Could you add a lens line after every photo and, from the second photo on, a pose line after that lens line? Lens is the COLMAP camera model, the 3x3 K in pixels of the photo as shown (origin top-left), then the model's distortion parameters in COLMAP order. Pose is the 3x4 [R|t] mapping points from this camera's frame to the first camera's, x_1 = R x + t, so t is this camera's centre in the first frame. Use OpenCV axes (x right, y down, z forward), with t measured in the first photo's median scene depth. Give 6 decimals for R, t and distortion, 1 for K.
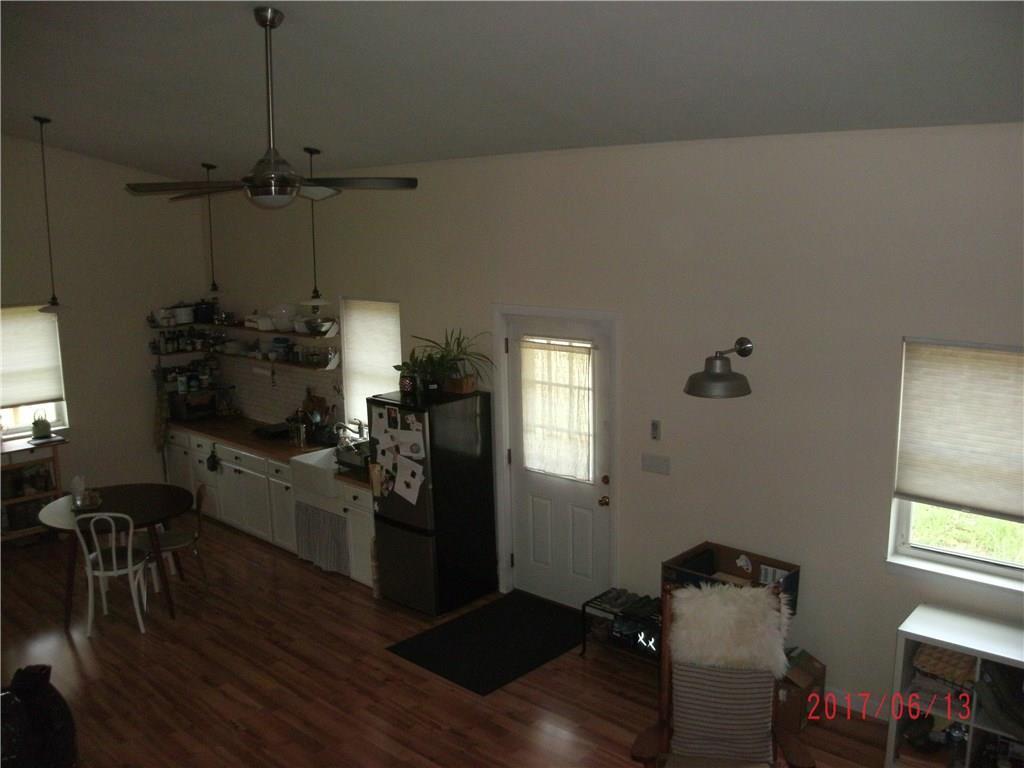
lens RADIAL K [[891.3, 0, 512.0], [0, 891.3, 384.0], [0, 0, 1]] dist [-0.142561, 0.000514]
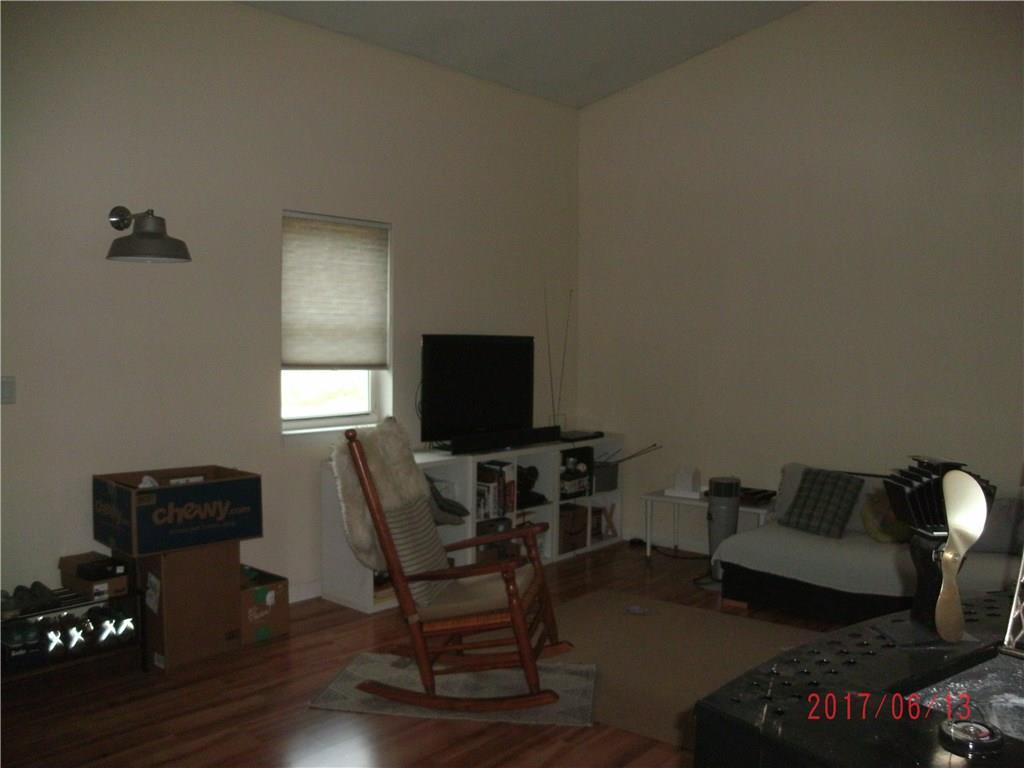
lens RADIAL K [[891.3, 0, 512.0], [0, 891.3, 384.0], [0, 0, 1]] dist [-0.142561, 0.000514]
pose [[-0.033244, -0.037796, 0.998732, -0.636606], [0.158632, 0.986418, 0.042610, 0.154393], [-0.986778, 0.159848, -0.026797, 0.798629]]
